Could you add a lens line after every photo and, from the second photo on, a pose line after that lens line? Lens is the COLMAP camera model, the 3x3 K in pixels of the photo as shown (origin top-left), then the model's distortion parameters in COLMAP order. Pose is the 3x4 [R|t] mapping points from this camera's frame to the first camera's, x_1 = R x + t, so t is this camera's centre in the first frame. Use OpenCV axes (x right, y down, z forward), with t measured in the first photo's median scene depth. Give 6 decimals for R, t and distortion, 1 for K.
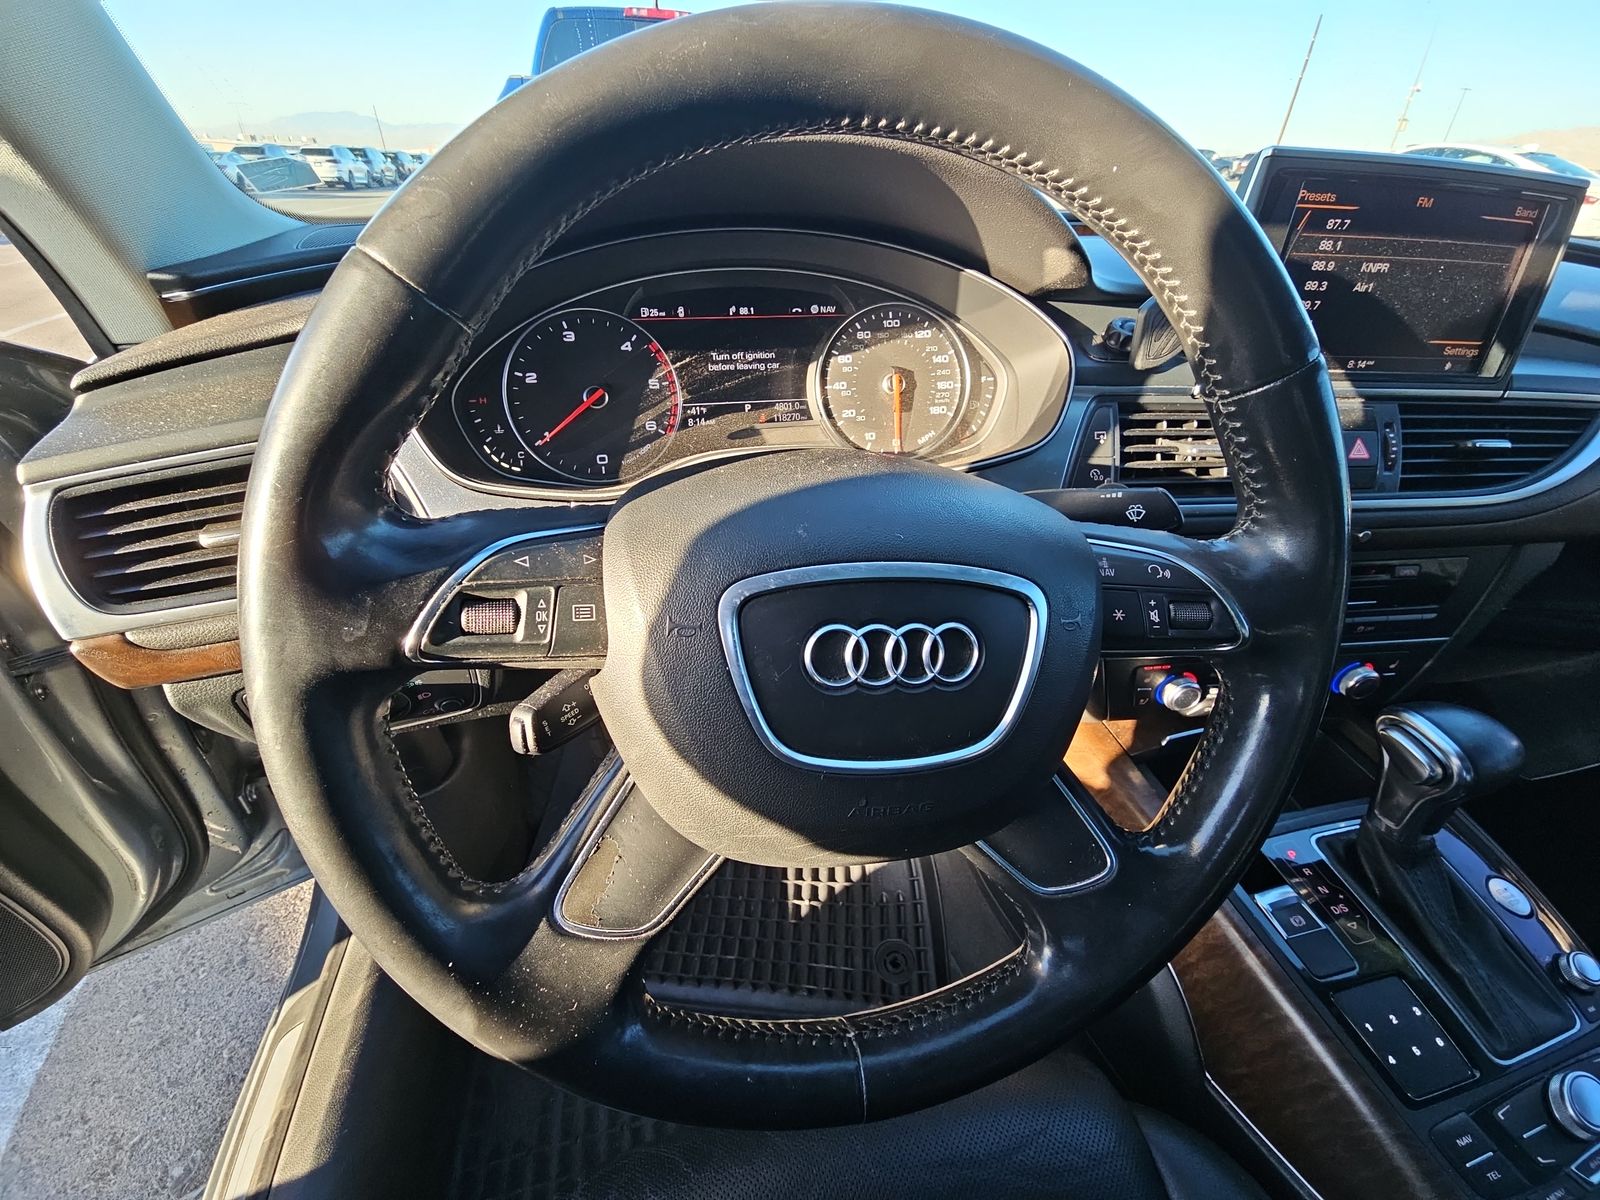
lens RADIAL K [[643.4, 0, 800.0], [0, 643.4, 600.0], [0, 0, 1]] dist [0.007962, -0.006839]
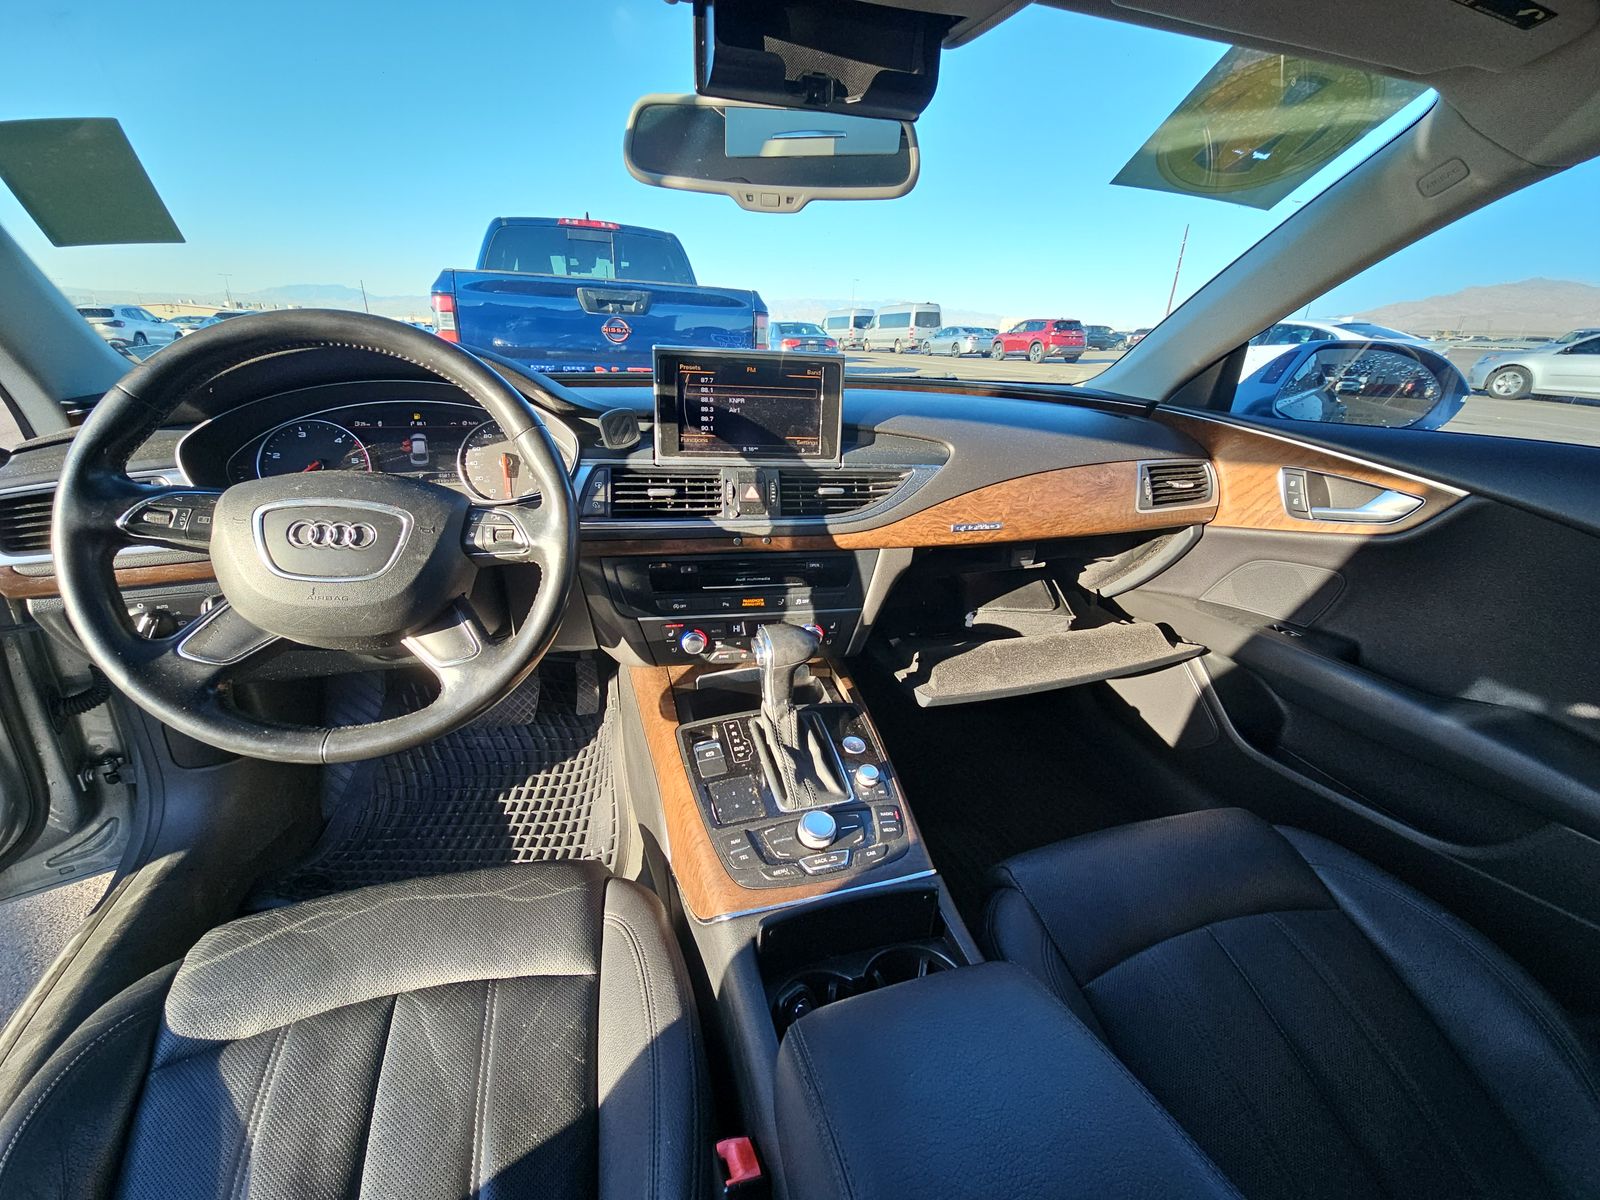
lens RADIAL K [[643.4, 0, 800.0], [0, 643.4, 600.0], [0, 0, 1]] dist [0.007962, -0.006839]
pose [[0.997997, -0.017633, 0.060754, 0.858118], [0.029331, 0.979880, -0.197419, 0.417841], [-0.056050, 0.198805, 0.978435, -0.716300]]
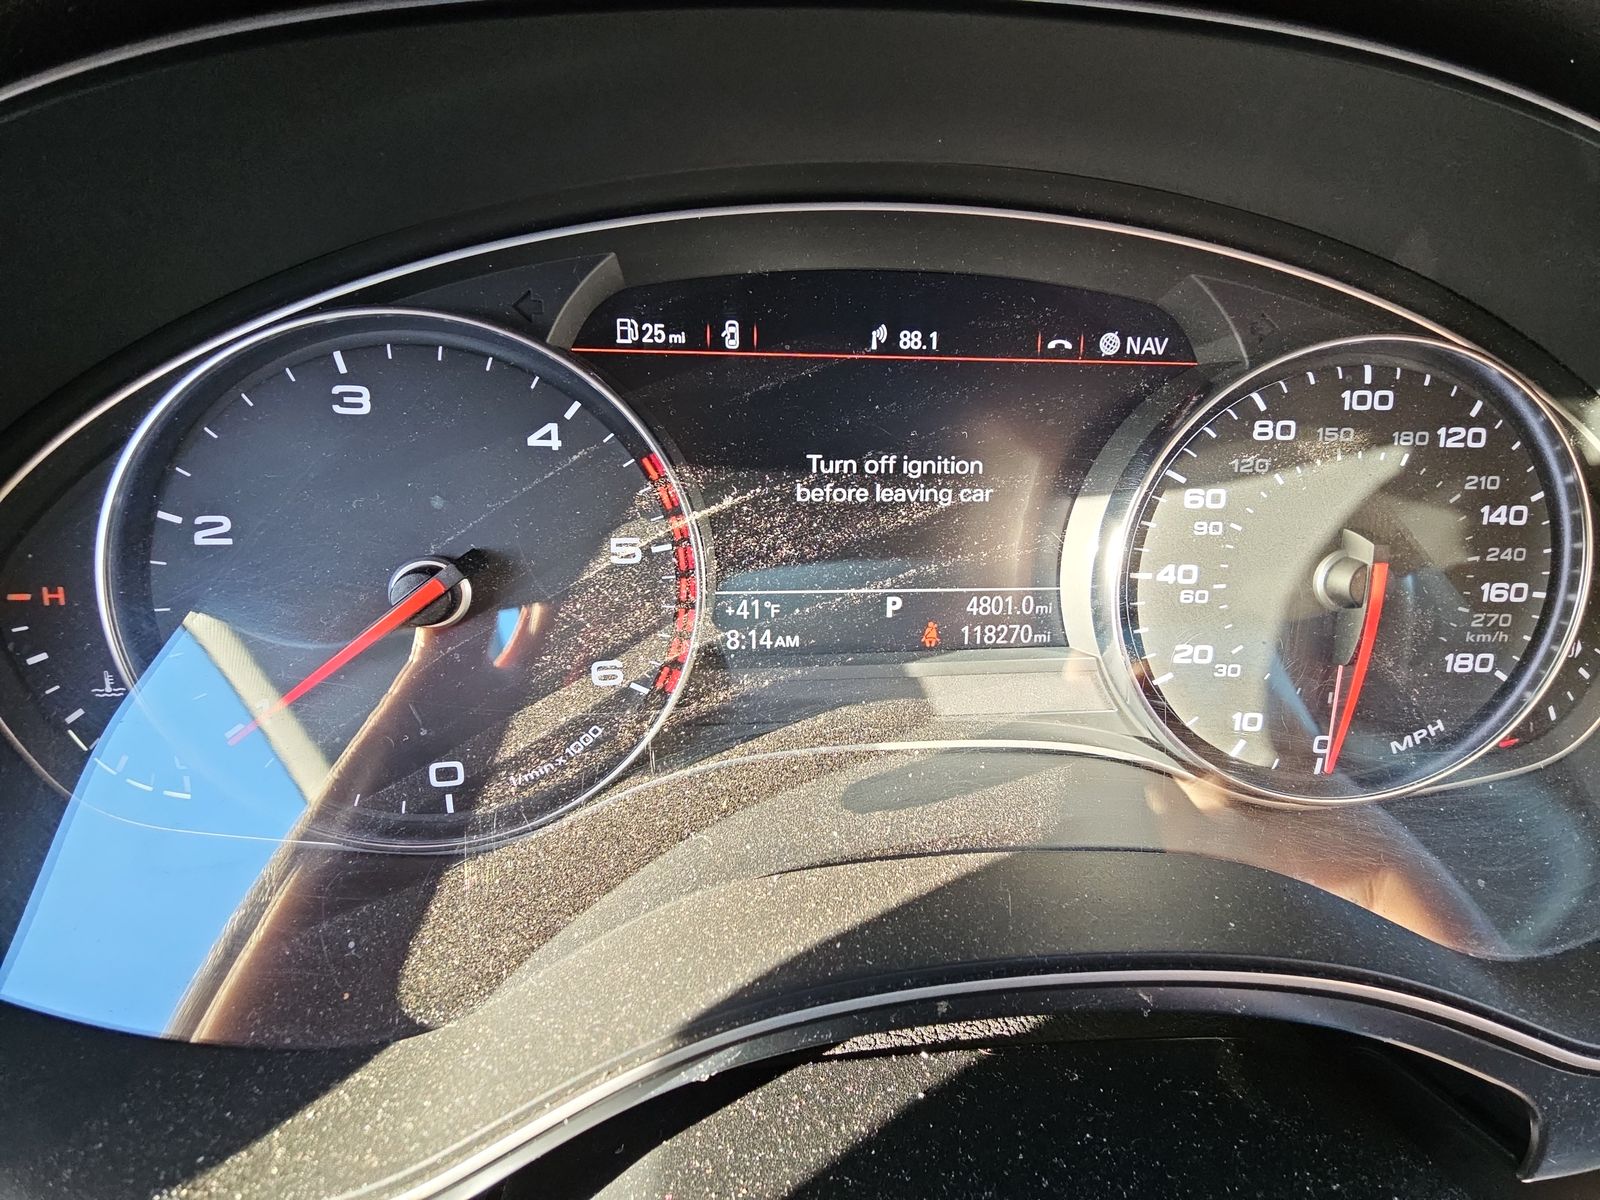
lens RADIAL K [[643.4, 0, 800.0], [0, 643.4, 600.0], [0, 0, 1]] dist [0.007962, -0.006839]
pose [[0.991267, 0.088171, -0.098062, -0.101475], [-0.090064, 0.995822, -0.015043, -0.302534], [0.096326, 0.023744, 0.995067, 0.660654]]
